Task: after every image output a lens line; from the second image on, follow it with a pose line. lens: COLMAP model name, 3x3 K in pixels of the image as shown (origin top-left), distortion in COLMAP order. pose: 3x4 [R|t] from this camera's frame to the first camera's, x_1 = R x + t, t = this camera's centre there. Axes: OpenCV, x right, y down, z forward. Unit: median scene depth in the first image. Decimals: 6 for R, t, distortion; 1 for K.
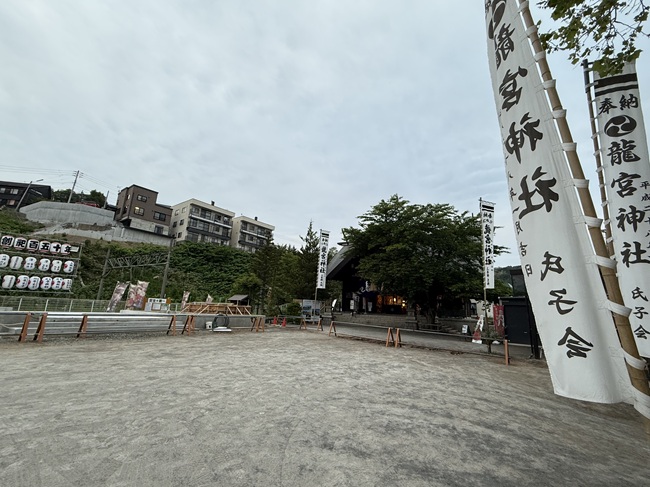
lens RADIAL K [[288.3, 0, 322.8], [0, 288.3, 252.6], [0, 0, 1]] dist [0.000289, 0.000216]
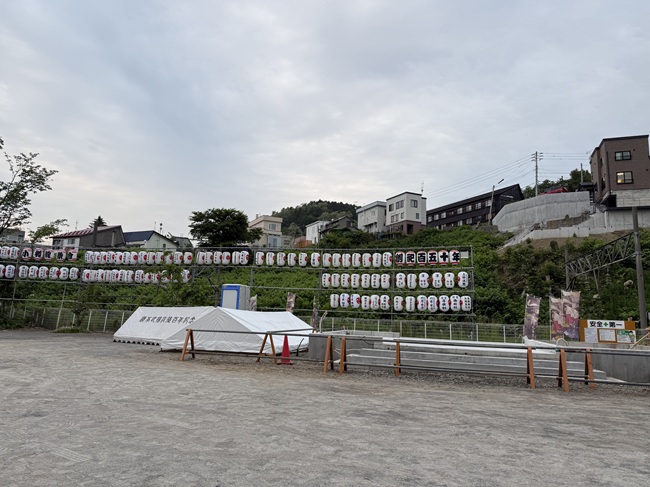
lens RADIAL K [[453.5, 0, 325.0], [0, 453.5, 243.5], [0, 0, 1]] dist [0.092599, -0.149049]
pose [[0.292556, -0.187101, -0.937766, 0.111664], [0.163194, 0.976054, -0.143829, 0.059806], [0.942220, -0.110960, 0.316084, 0.263608]]
